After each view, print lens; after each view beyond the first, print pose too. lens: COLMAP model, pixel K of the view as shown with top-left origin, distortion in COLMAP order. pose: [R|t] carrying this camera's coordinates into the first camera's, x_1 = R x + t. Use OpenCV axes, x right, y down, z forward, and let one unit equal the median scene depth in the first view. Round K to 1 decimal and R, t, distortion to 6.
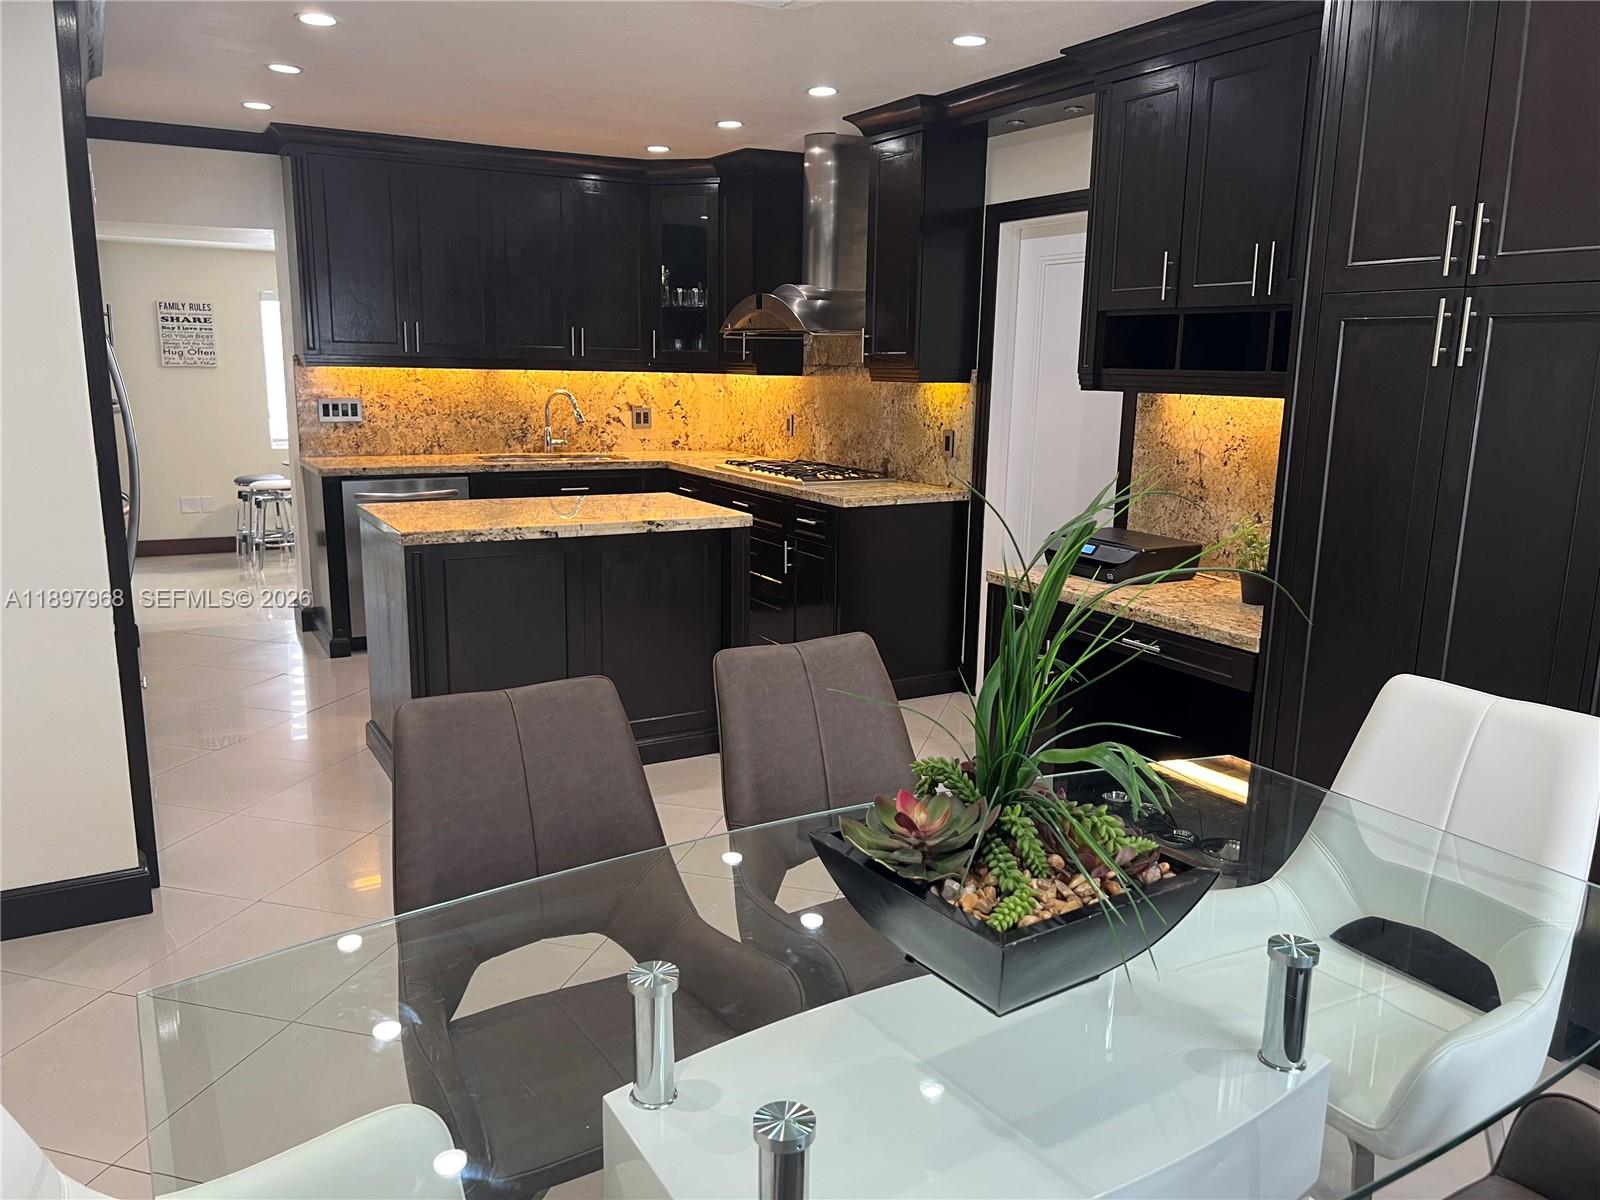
lens RADIAL K [[1212.0, 0, 802.7], [0, 1212.0, 603.6], [0, 0, 1]] dist [0.076821, -0.084918]
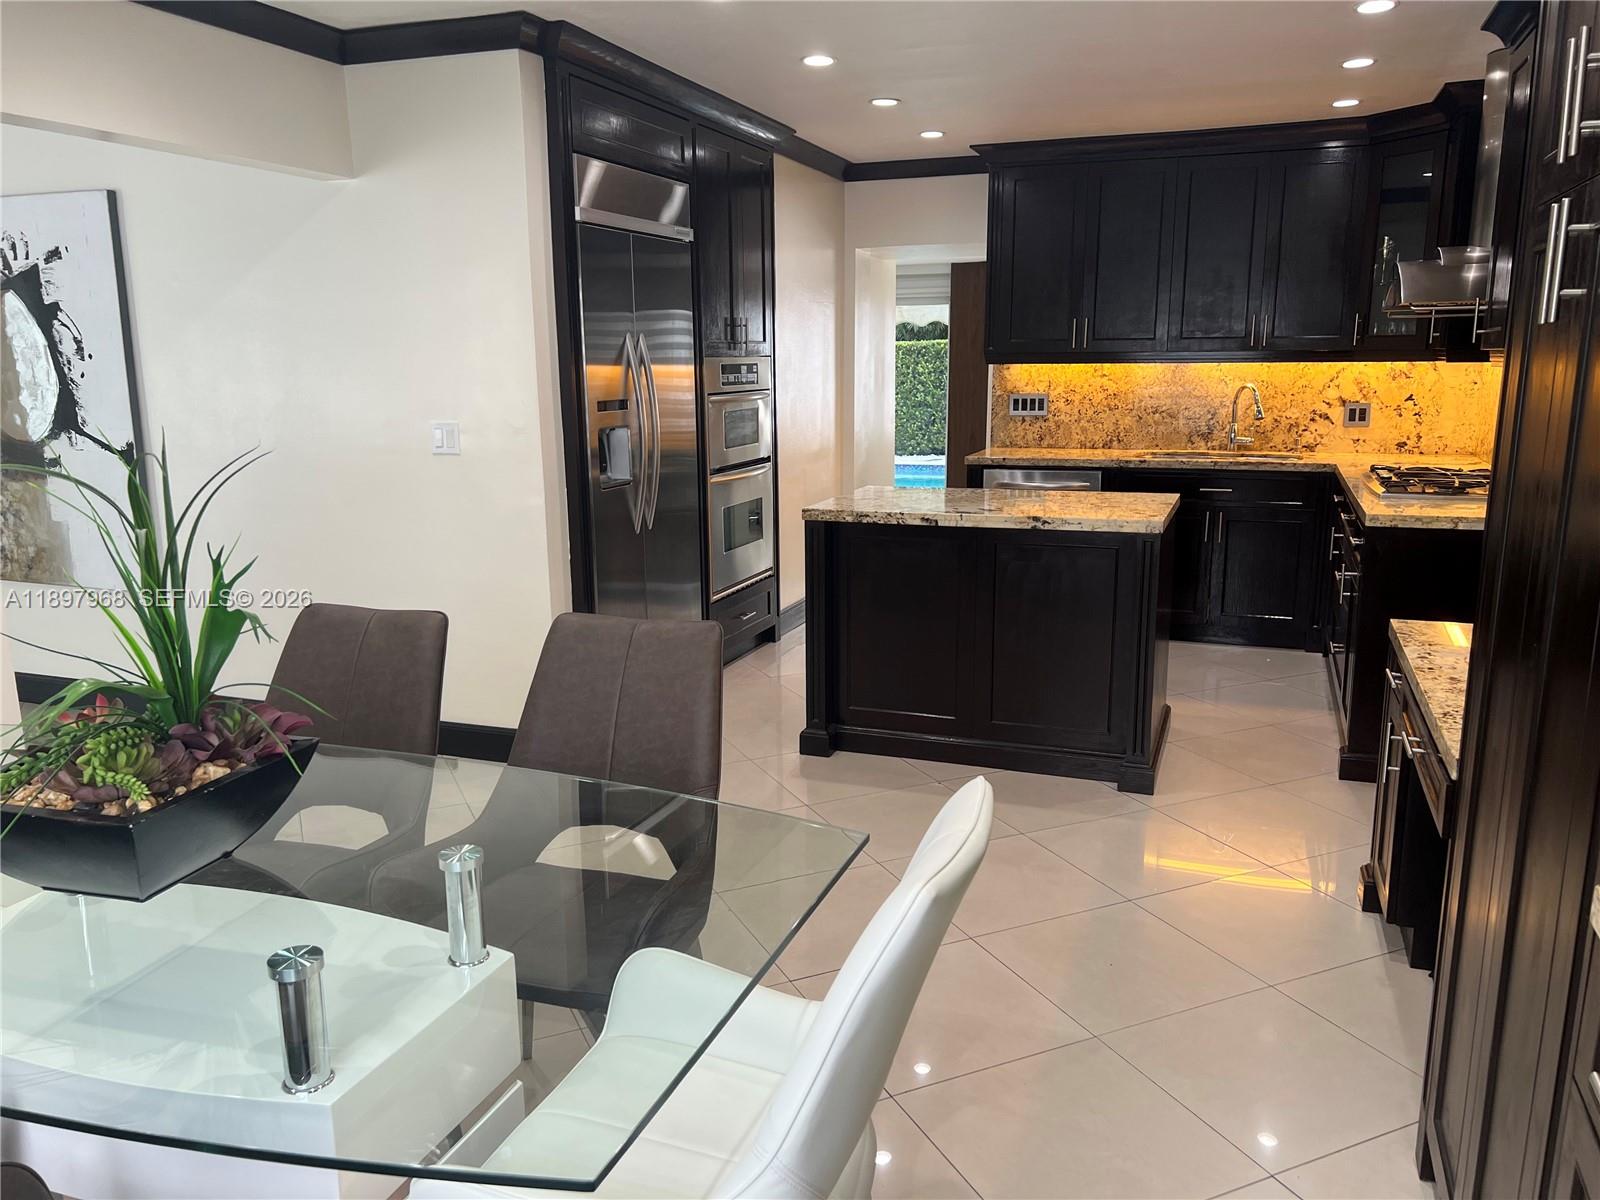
lens RADIAL K [[1212.0, 0, 801.1], [0, 1212.0, 603.6], [0, 0, 1]] dist [0.076821, -0.084918]
pose [[0.670720, 0.129524, -0.730313, 0.288487], [-0.129803, 0.989937, 0.056359, -0.019405], [0.730264, 0.056996, 0.680783, 0.136176]]
